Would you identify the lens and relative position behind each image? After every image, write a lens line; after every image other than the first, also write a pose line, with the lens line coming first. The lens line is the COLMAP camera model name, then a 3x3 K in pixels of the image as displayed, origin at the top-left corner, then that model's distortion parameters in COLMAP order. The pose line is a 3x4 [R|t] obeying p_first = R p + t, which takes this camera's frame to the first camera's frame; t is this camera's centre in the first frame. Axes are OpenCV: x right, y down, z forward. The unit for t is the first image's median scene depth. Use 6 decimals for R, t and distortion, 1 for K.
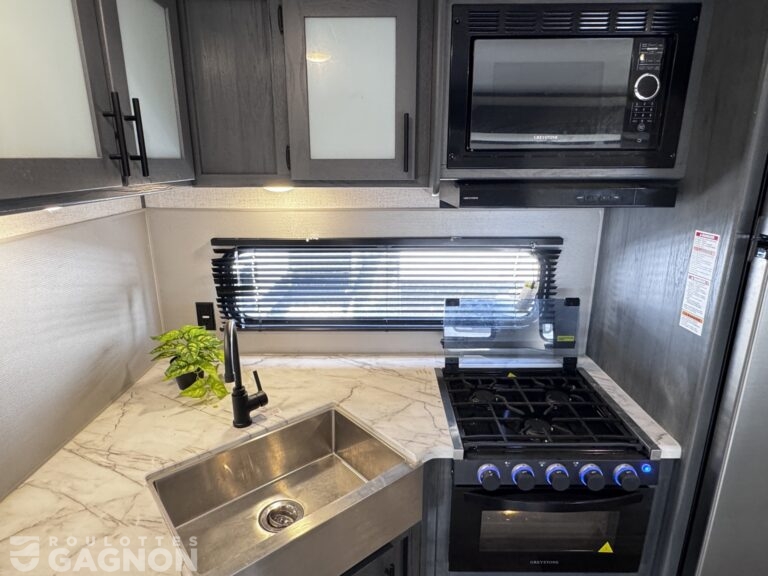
lens RADIAL K [[449.4, 0, 383.8], [0, 449.4, 289.5], [0, 0, 1]] dist [-0.004313, 0.001810]
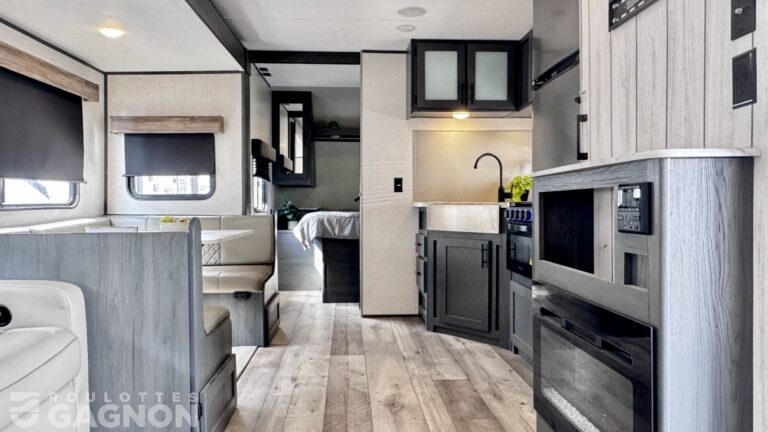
lens RADIAL K [[543.4, 0, 385.2], [0, 543.4, 221.1], [0, 0, 1]] dist [-0.002489, -0.002482]
pose [[0.072521, 0.036356, -0.996704, 2.559581], [-0.258060, 0.965989, 0.016459, 0.509561], [0.963403, 0.256016, 0.079437, 0.176604]]
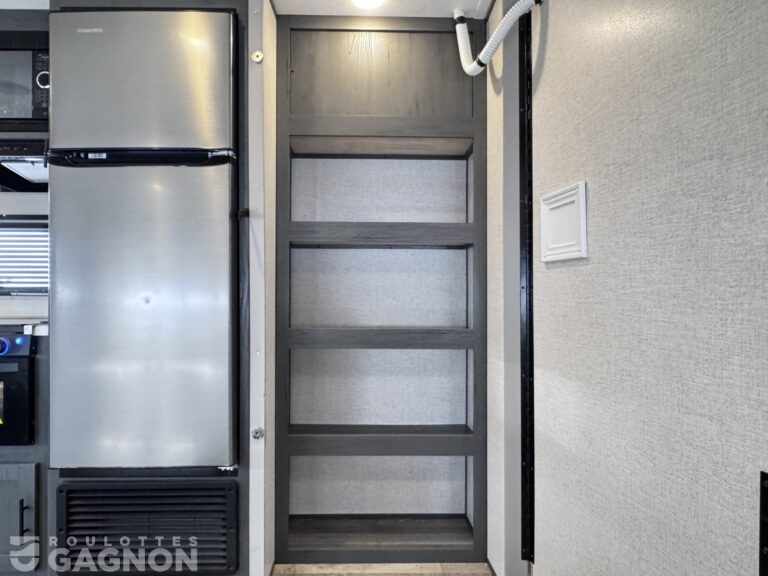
lens RADIAL K [[517.7, 0, 382.5], [0, 517.7, 289.3], [0, 0, 1]] dist [-0.012728, 0.005389]
pose [[0.999521, 0.001815, 0.030891, 1.409087], [0.007043, 0.958737, -0.284208, 0.611201], [-0.030132, 0.284289, 0.958265, -0.418578]]
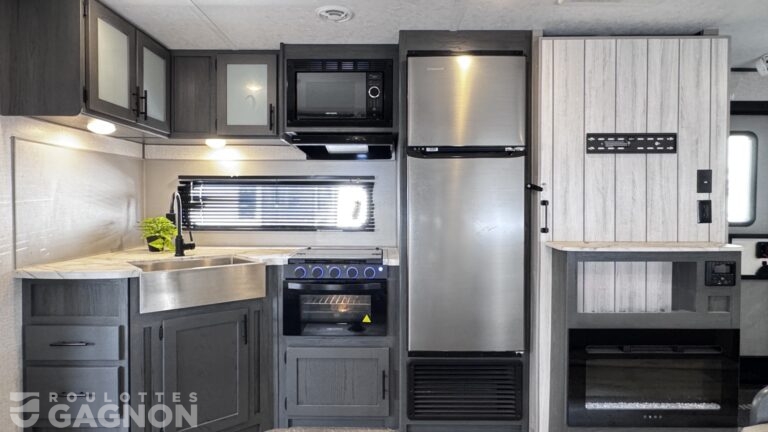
lens RADIAL K [[453.6, 0, 383.4], [0, 453.6, 209.6], [0, 0, 1]] dist [-0.002063, -0.004592]
pose [[0.999973, 0.007215, -0.001268, 0.539118], [-0.007303, 0.967933, -0.251103, 0.579352], [-0.000584, 0.251106, 0.967959, -0.885339]]
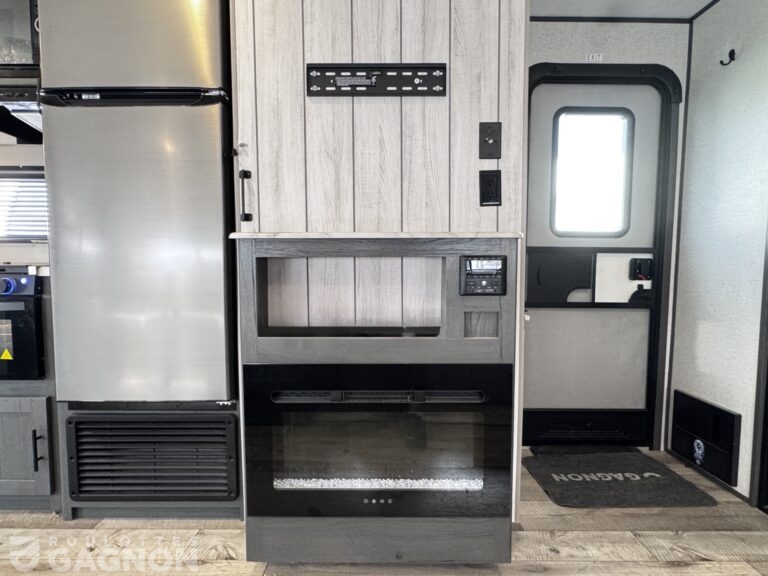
lens RADIAL K [[449.4, 0, 384.9], [0, 449.4, 289.4], [0, 0, 1]] dist [-0.004313, 0.001810]
pose [[0.999832, 0.007149, 0.016885, 1.456378], [-0.003511, 0.978467, -0.206373, 0.620459], [-0.017997, 0.206279, 0.978328, -0.266038]]
